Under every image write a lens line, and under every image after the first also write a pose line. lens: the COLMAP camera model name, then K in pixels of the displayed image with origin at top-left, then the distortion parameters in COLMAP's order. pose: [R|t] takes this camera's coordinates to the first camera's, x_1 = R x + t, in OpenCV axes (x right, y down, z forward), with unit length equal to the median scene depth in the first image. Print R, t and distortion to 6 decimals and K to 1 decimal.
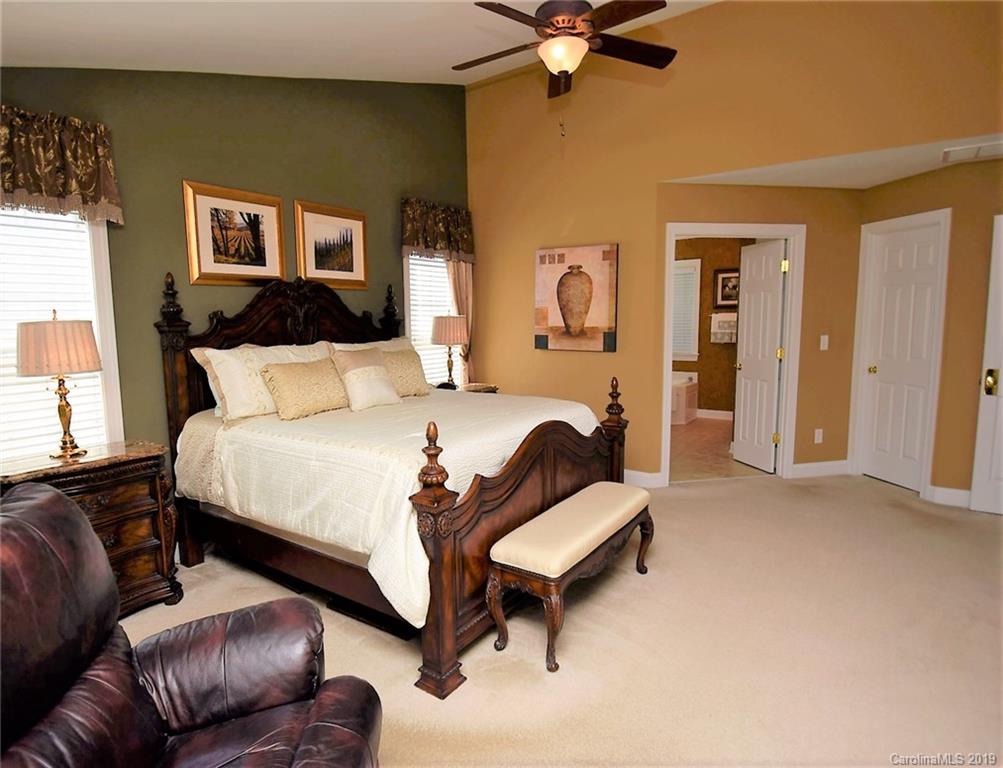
lens RADIAL K [[544.4, 0, 504.9], [0, 544.4, 379.8], [0, 0, 1]] dist [-0.003410, -0.021006]
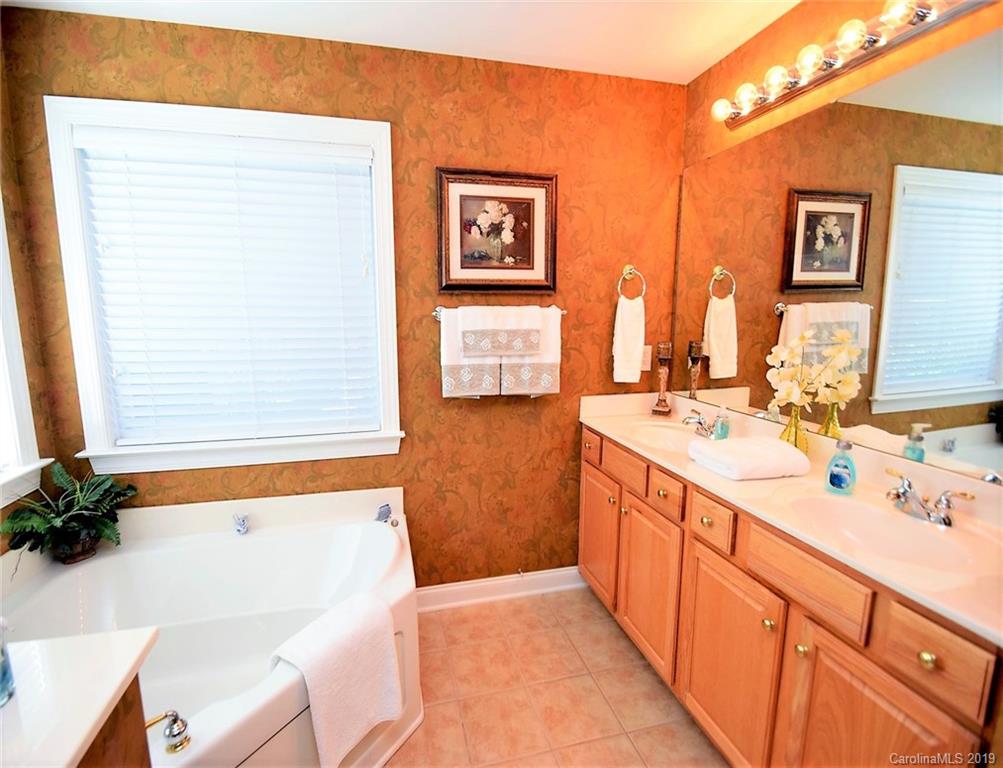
lens RADIAL K [[445.4, 0, 480.9], [0, 445.4, 380.4], [0, 0, 1]] dist [0.009305, -0.013667]
pose [[0.668794, -0.098684, 0.736869, 0.200115], [0.078109, 0.994993, 0.062360, -0.093578], [-0.739333, 0.015850, 0.673153, 0.806799]]
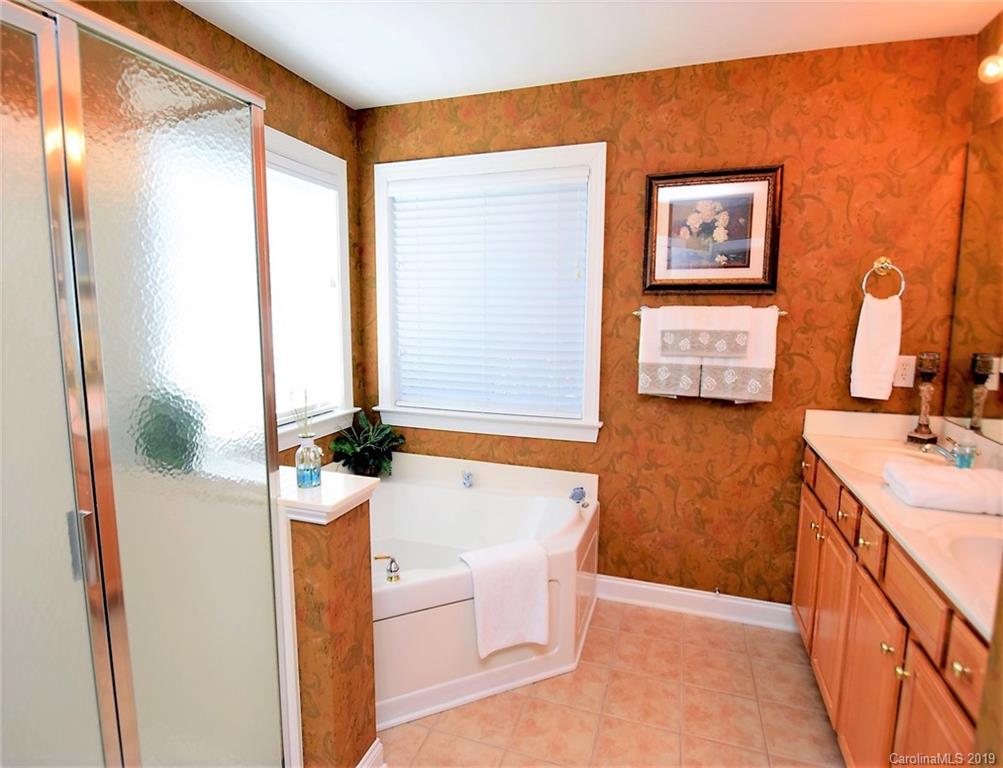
lens RADIAL K [[544.4, 0, 504.9], [0, 544.4, 379.8], [0, 0, 1]] dist [-0.003410, -0.021006]
pose [[0.959070, -0.017056, 0.282656, 0.205405], [0.013337, 0.999797, 0.015076, -0.083354], [-0.282856, -0.010689, 0.959103, 0.703047]]
